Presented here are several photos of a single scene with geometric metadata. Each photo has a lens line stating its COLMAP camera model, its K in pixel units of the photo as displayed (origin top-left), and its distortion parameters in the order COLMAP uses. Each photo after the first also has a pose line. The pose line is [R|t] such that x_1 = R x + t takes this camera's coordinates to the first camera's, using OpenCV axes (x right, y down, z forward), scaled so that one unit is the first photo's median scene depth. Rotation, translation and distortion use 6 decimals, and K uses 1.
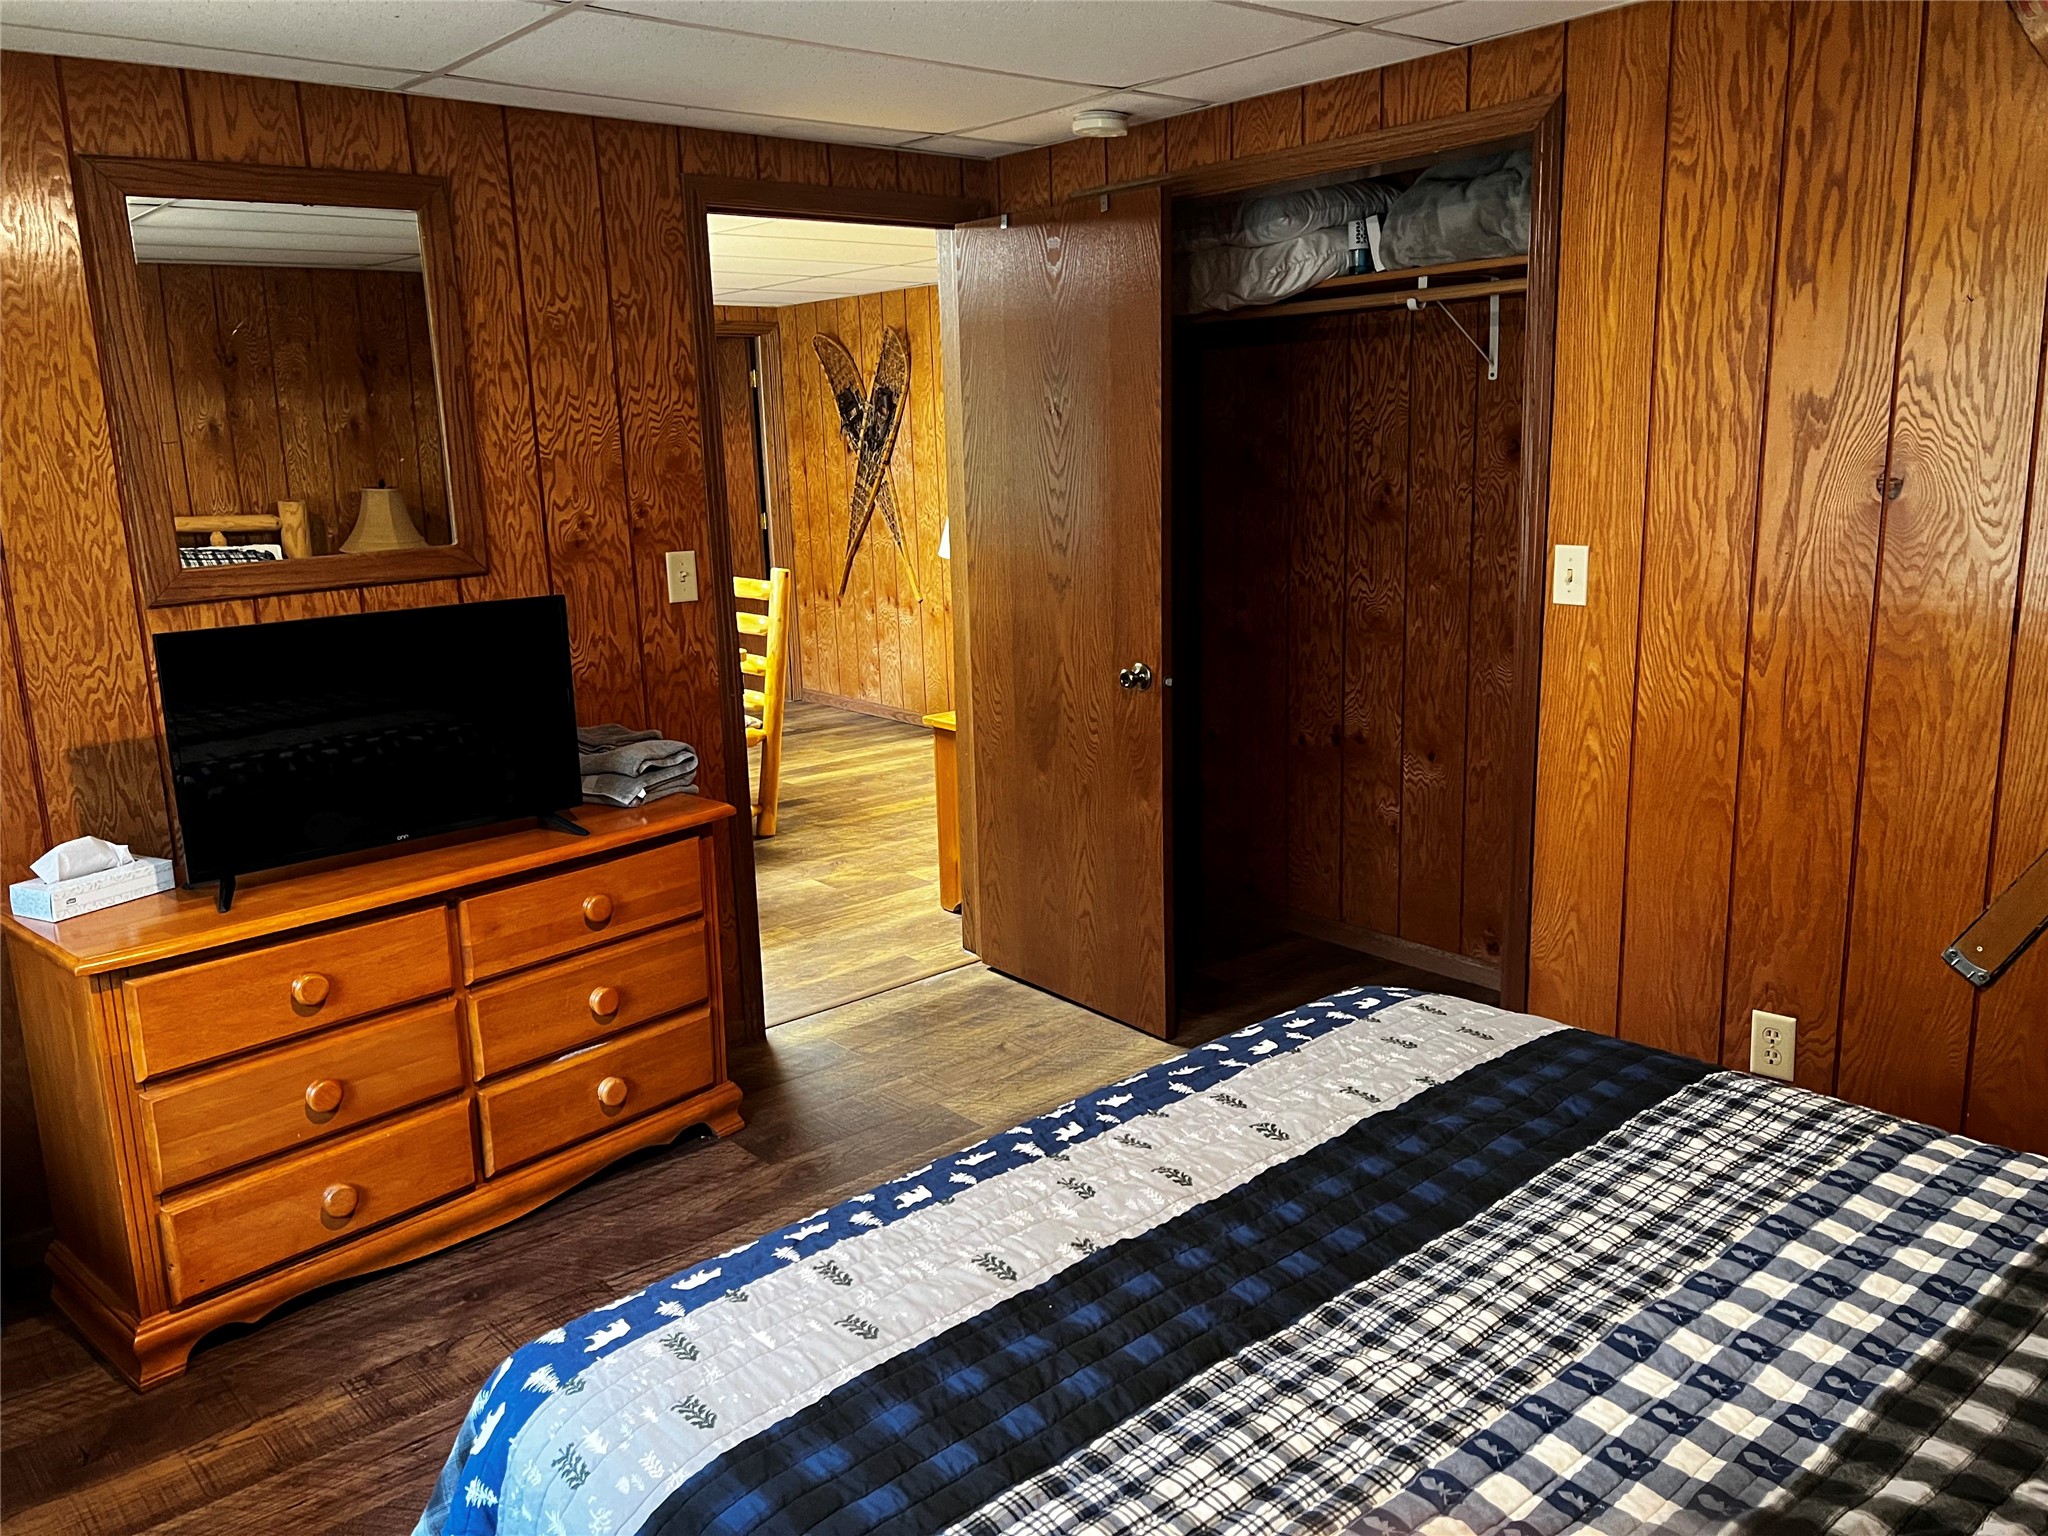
lens RADIAL K [[1544.5, 0, 1022.0], [0, 1544.5, 763.2], [0, 0, 1]] dist [0.044481, -0.038161]
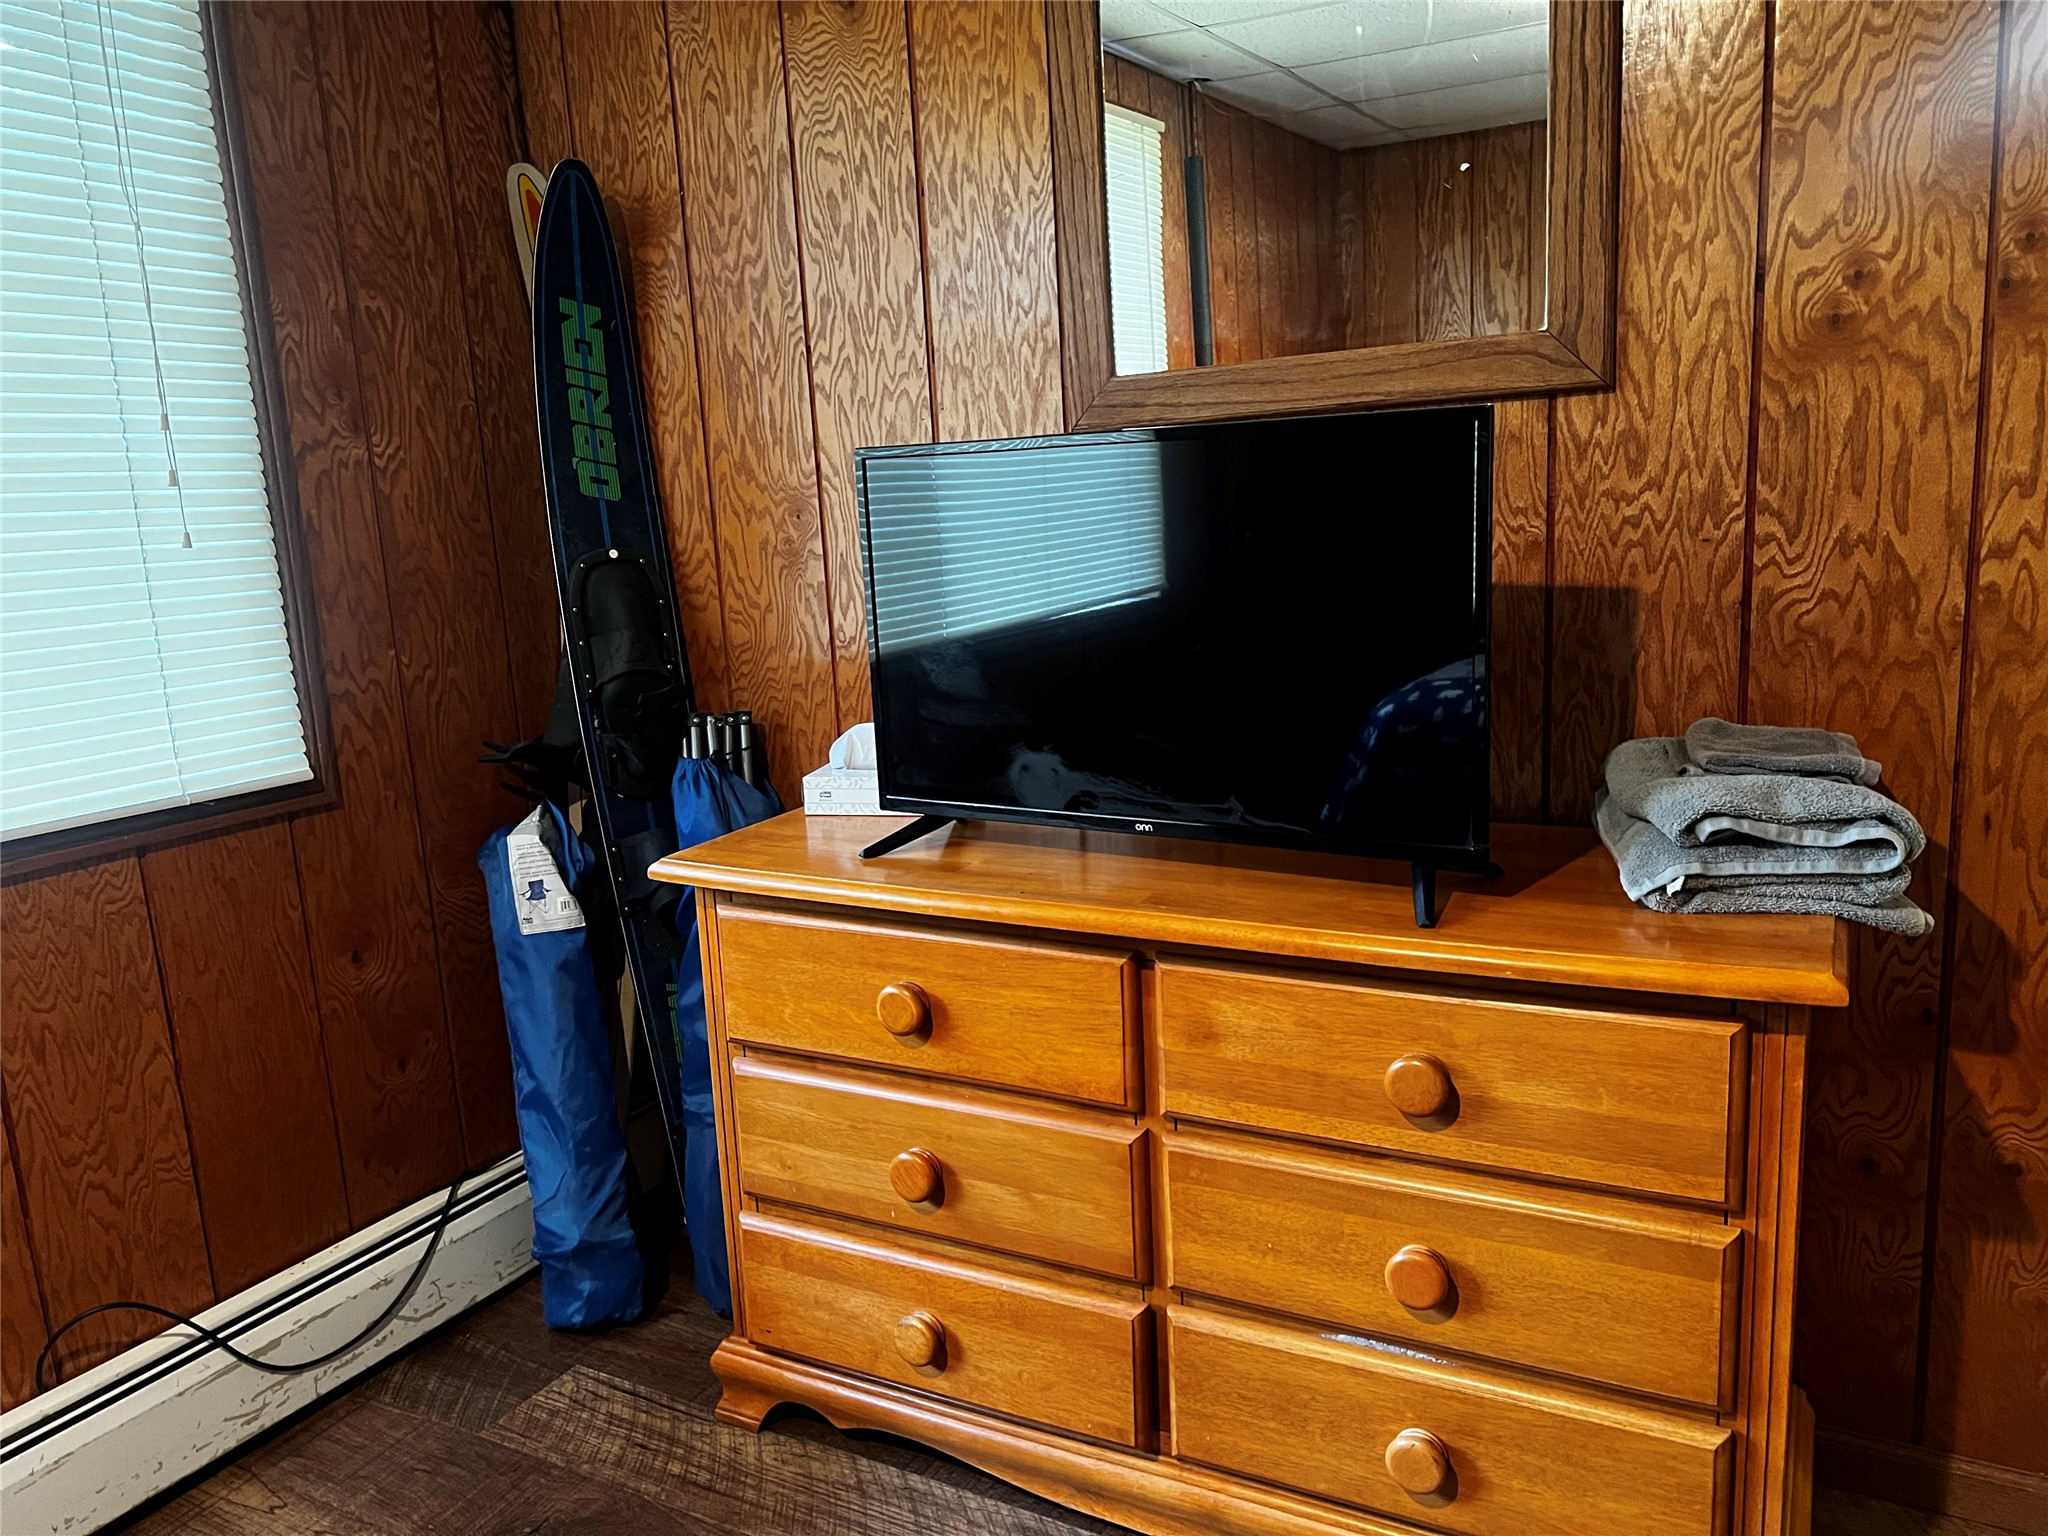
lens RADIAL K [[1544.5, 0, 1027.3], [0, 1544.5, 764.3], [0, 0, 1]] dist [0.044481, -0.038161]
pose [[0.347490, 0.184831, -0.919287, 0.079404], [-0.161391, 0.977539, 0.135537, -0.045431], [0.923690, 0.101267, 0.369515, 0.716563]]
